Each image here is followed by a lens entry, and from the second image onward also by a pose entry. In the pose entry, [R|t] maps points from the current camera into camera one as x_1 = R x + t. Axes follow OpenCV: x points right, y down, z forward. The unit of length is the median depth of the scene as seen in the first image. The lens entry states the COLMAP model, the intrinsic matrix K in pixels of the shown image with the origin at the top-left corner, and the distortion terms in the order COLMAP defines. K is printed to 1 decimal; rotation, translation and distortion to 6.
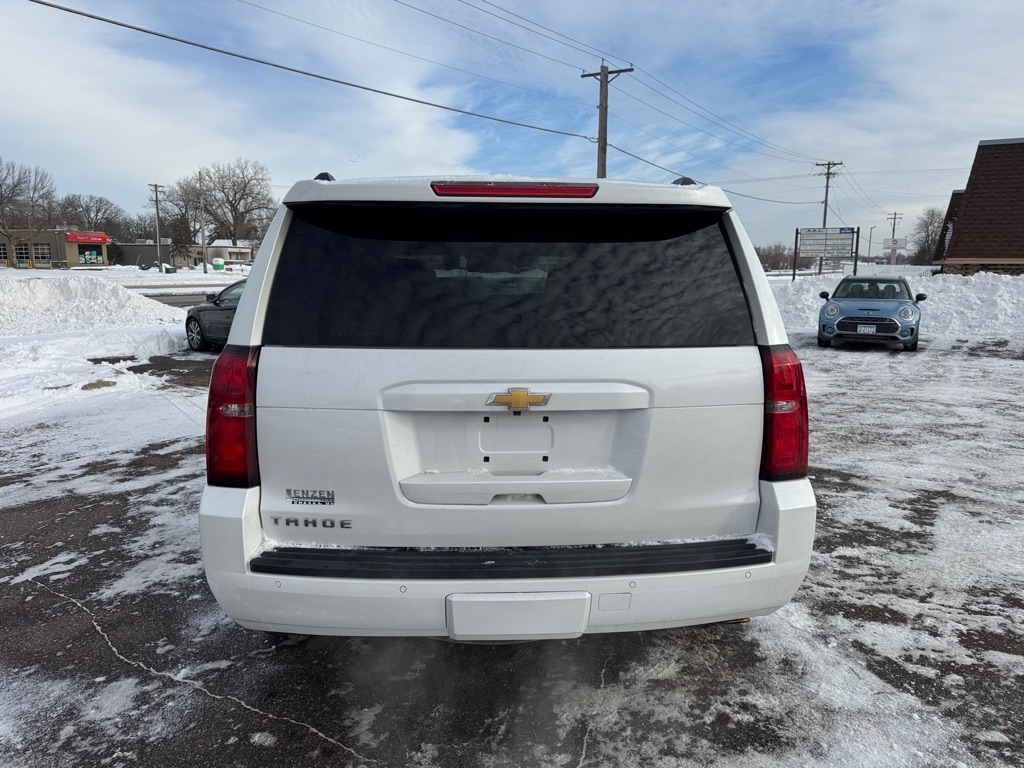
lens RADIAL K [[719.4, 0, 508.8], [0, 719.4, 385.5], [0, 0, 1]] dist [0.036684, -0.041856]
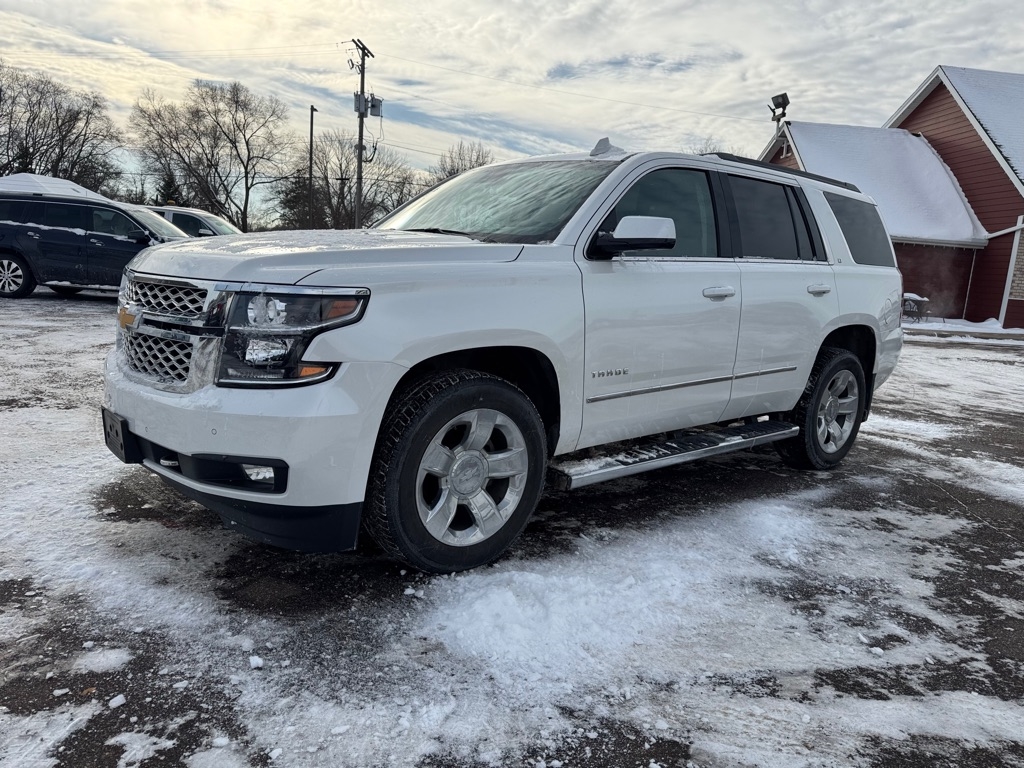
lens RADIAL K [[719.4, 0, 511.6], [0, 719.4, 381.9], [0, 0, 1]] dist [0.036684, -0.041856]
pose [[-0.594870, -0.177199, 0.784047, -1.197687], [0.055627, 0.963986, 0.260072, -0.296908], [-0.801895, 0.198323, -0.563589, 2.622630]]
